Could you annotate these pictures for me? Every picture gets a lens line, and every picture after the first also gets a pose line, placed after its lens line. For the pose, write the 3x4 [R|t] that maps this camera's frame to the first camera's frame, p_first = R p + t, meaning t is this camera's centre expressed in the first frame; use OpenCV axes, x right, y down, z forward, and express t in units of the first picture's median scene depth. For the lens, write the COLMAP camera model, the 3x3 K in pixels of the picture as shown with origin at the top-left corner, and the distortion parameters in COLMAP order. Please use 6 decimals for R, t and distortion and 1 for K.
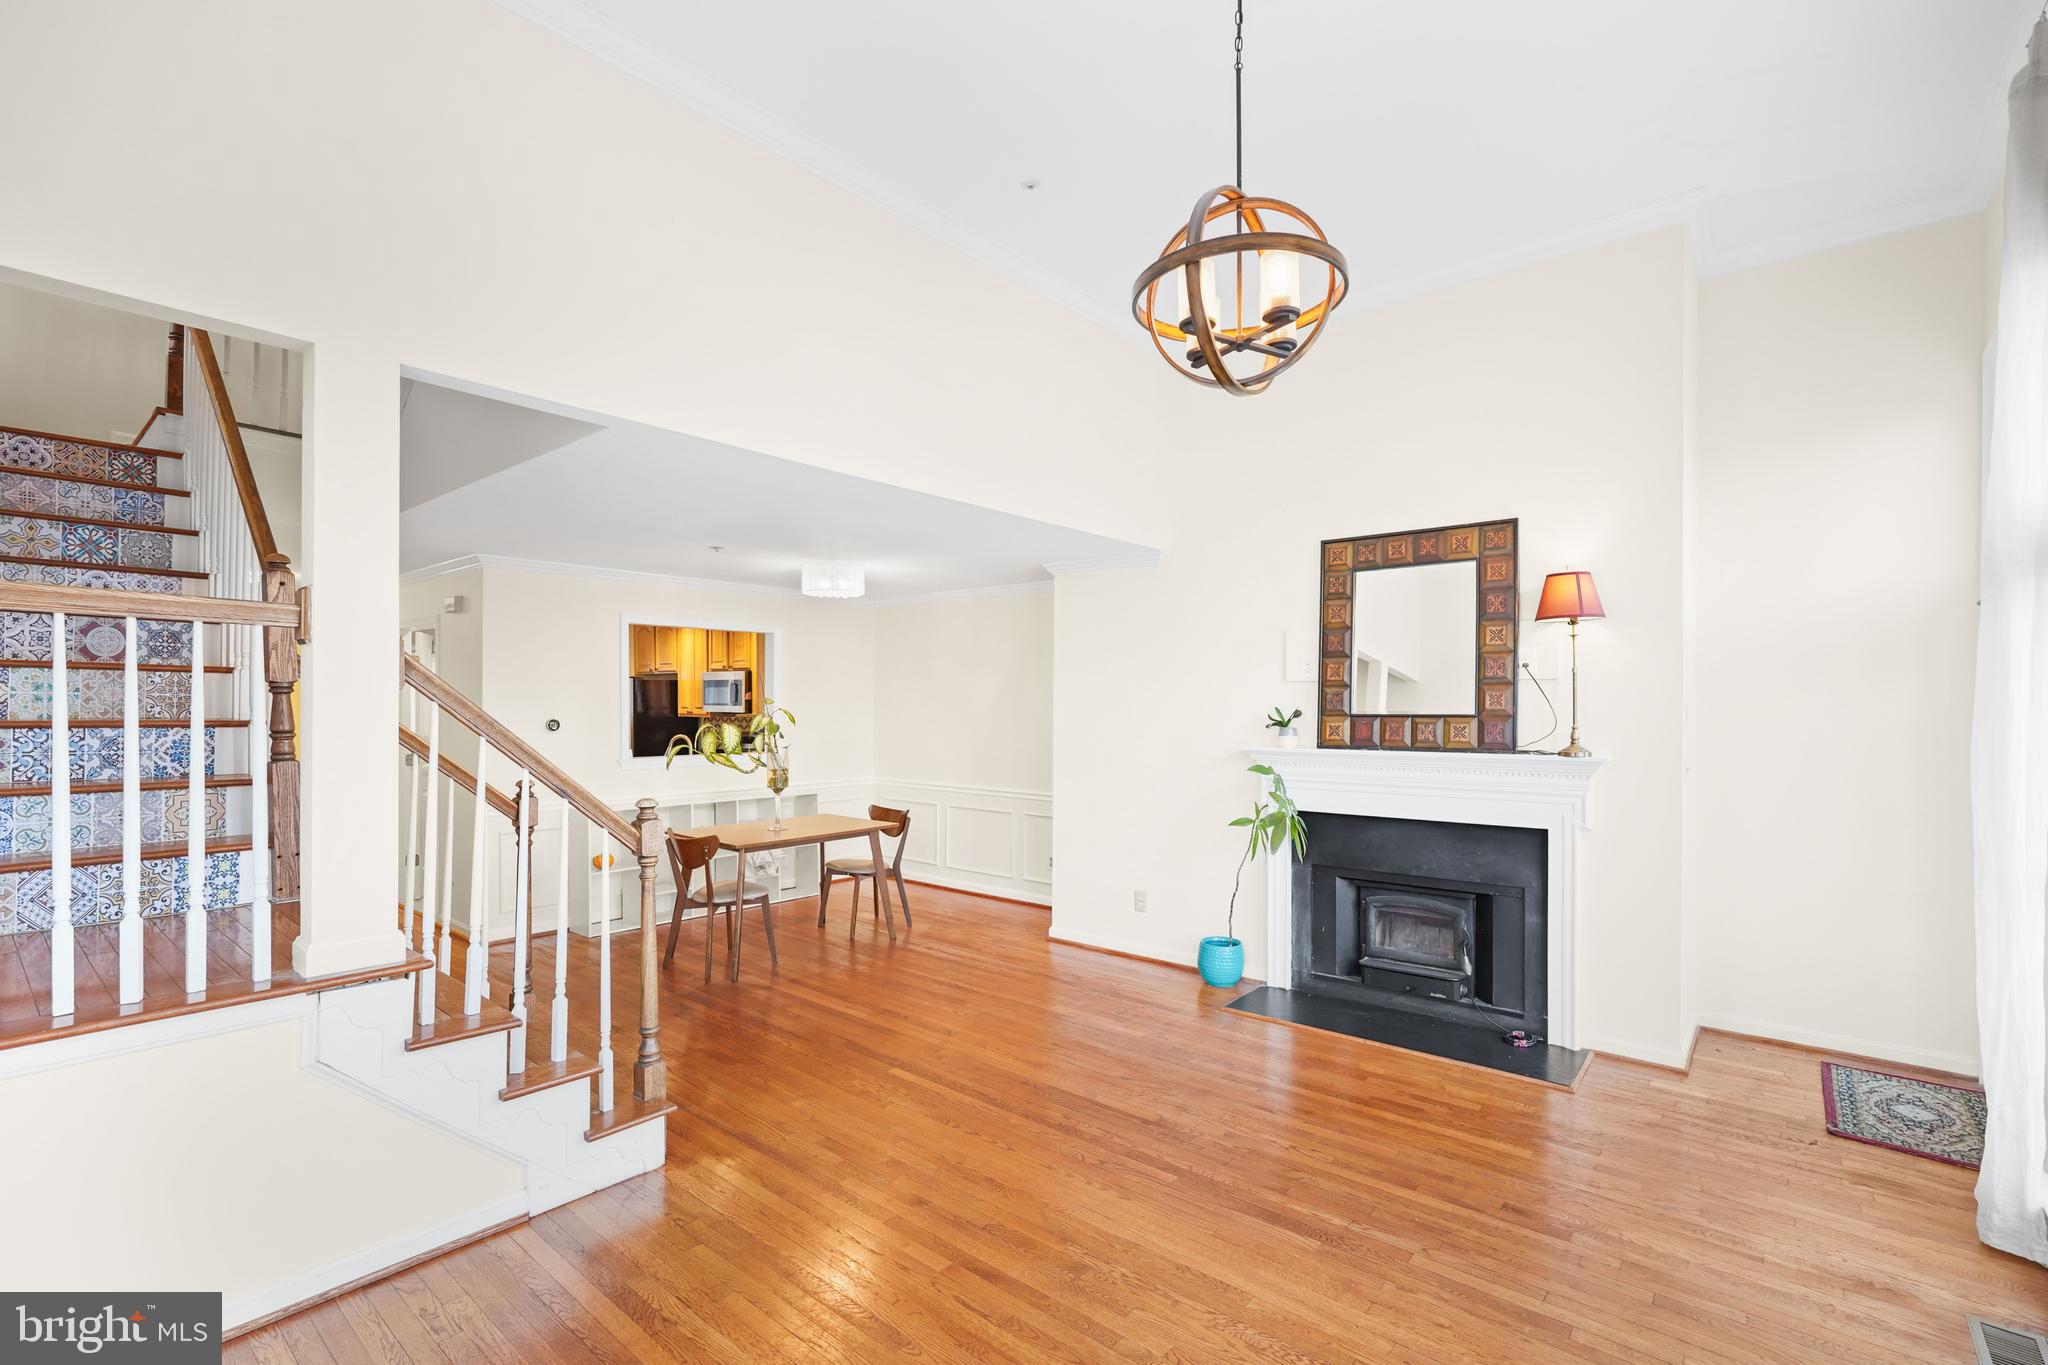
lens RADIAL K [[896.7, 0, 1020.0], [0, 896.7, 702.5], [0, 0, 1]] dist [-0.012812, 0.005948]
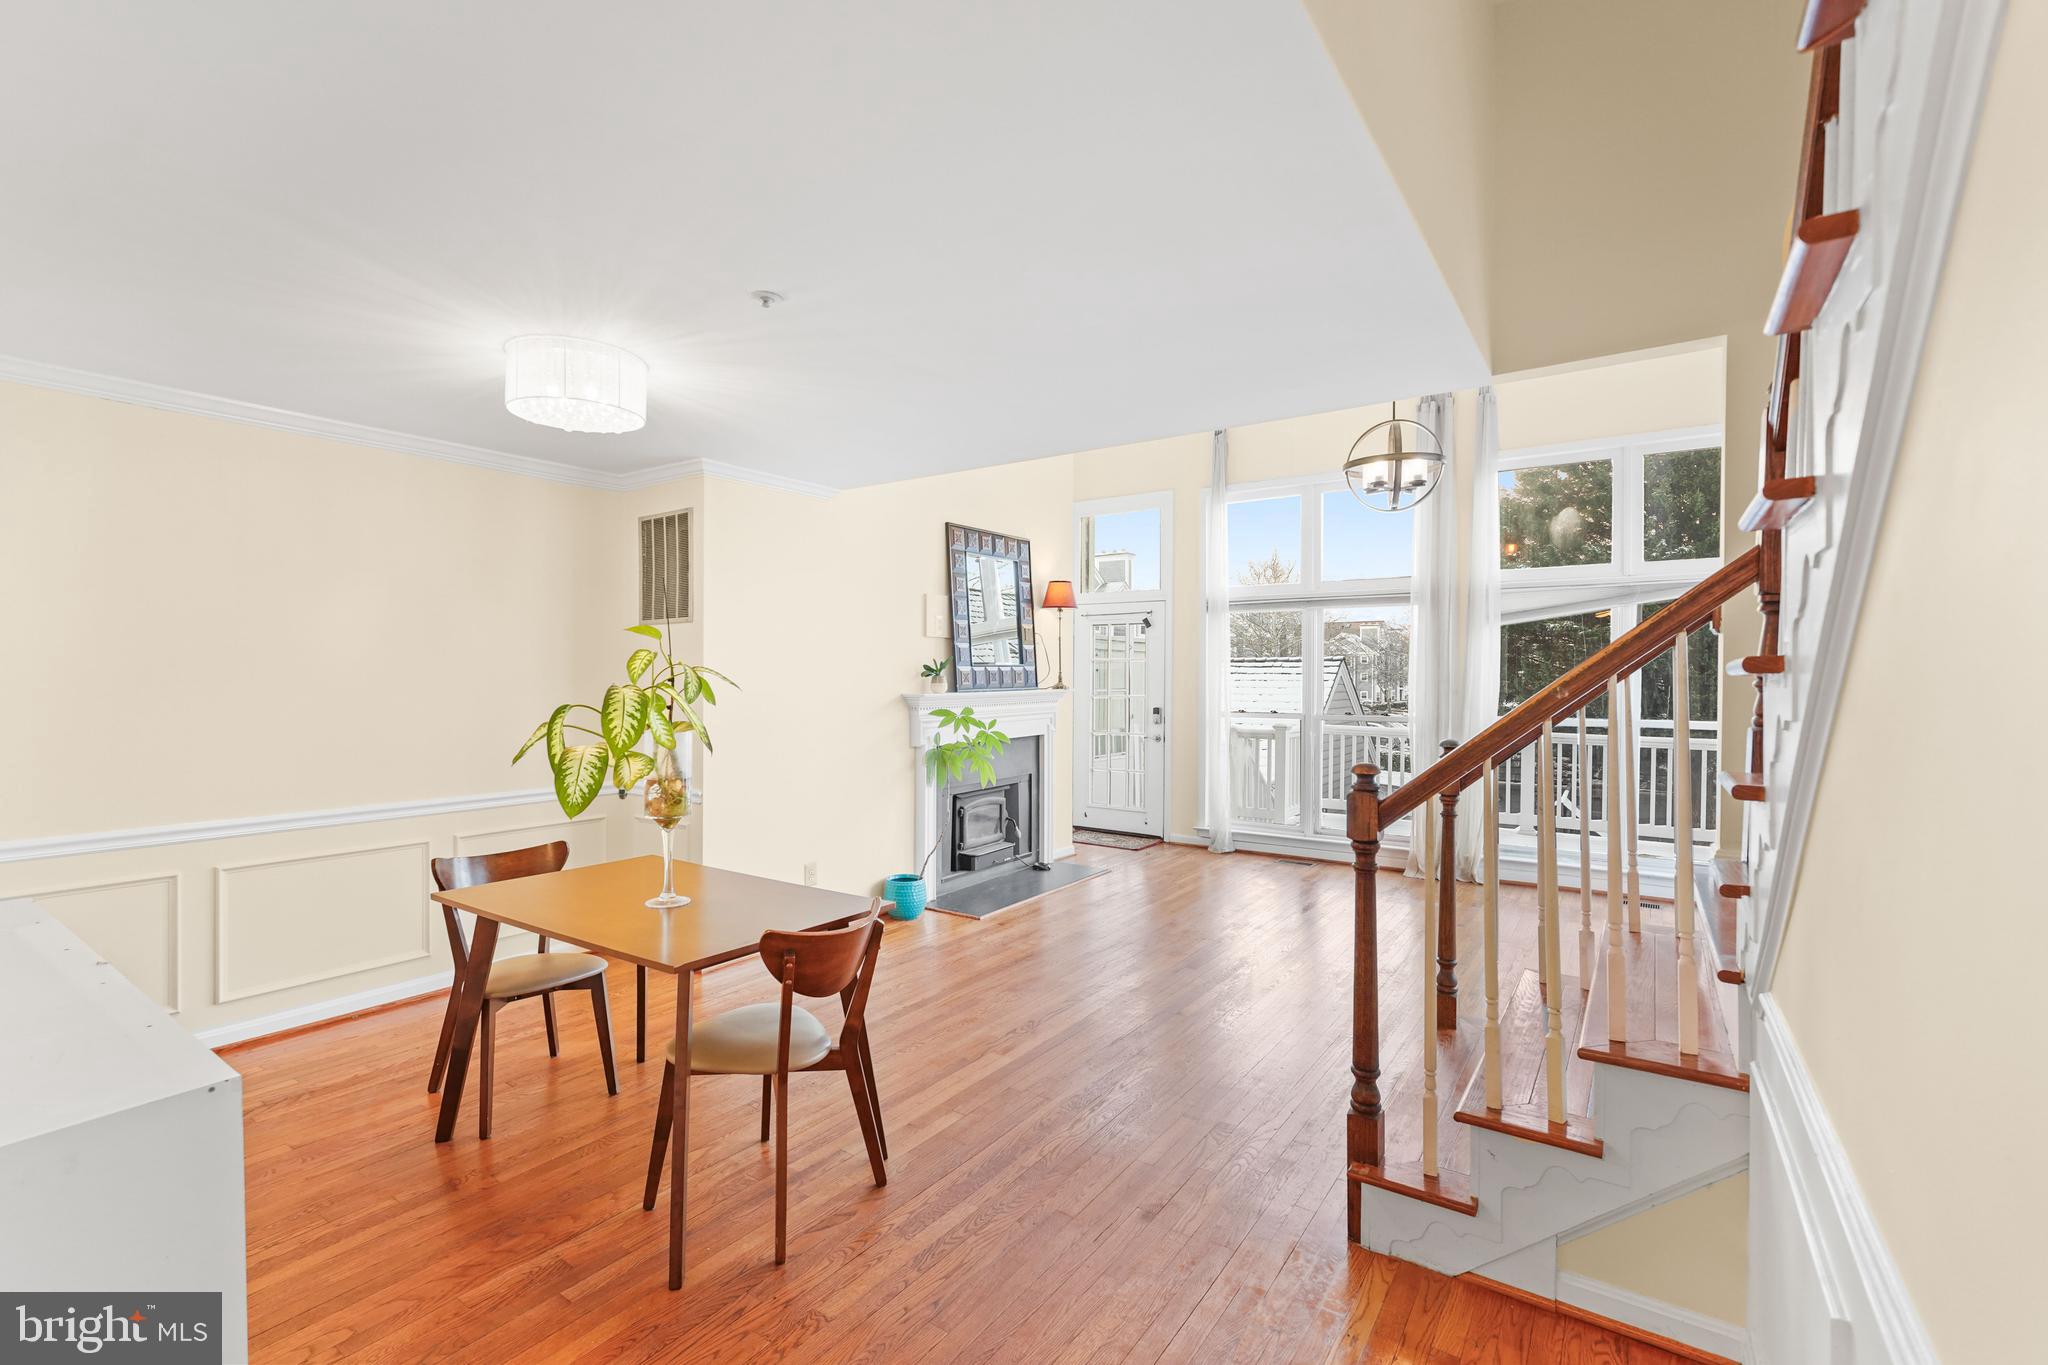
lens RADIAL K [[896.7, 0, 1023.4], [0, 896.7, 672.8], [0, 0, 1]] dist [-0.012812, 0.005948]
pose [[-0.072652, -0.010135, 0.997306, -0.991208], [-0.005859, 0.999935, 0.009734, 0.012388], [-0.997340, -0.005136, -0.072706, 1.104780]]
